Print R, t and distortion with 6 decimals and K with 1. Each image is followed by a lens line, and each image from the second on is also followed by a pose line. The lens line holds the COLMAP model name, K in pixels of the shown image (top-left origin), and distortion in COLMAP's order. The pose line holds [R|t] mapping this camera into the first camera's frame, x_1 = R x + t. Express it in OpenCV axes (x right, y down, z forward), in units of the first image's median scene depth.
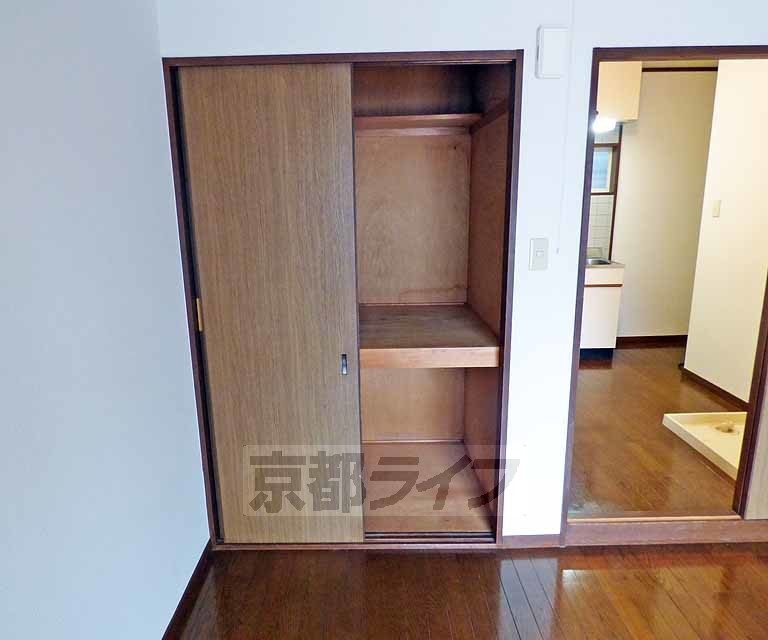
lens RADIAL K [[476.0, 0, 371.3], [0, 476.0, 320.1], [0, 0, 1]] dist [-0.009625, -0.000468]
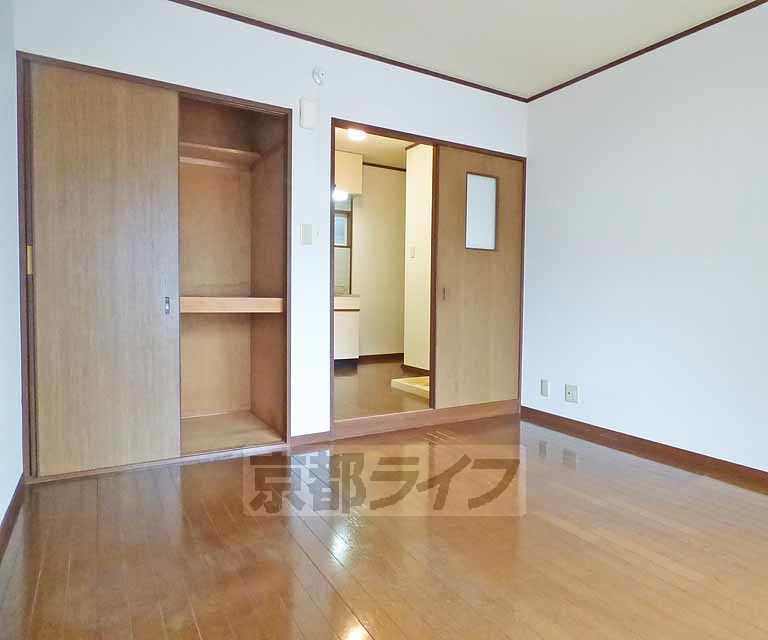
lens RADIAL K [[492.4, 0, 384.0], [0, 492.4, 320.0], [0, 0, 1]] dist [0.000534, 0.000918]
pose [[0.865665, 0.016605, 0.500348, -0.197897], [0.080290, 0.981907, -0.171499, 0.374117], [-0.494143, 0.188633, 0.848670, -0.379909]]
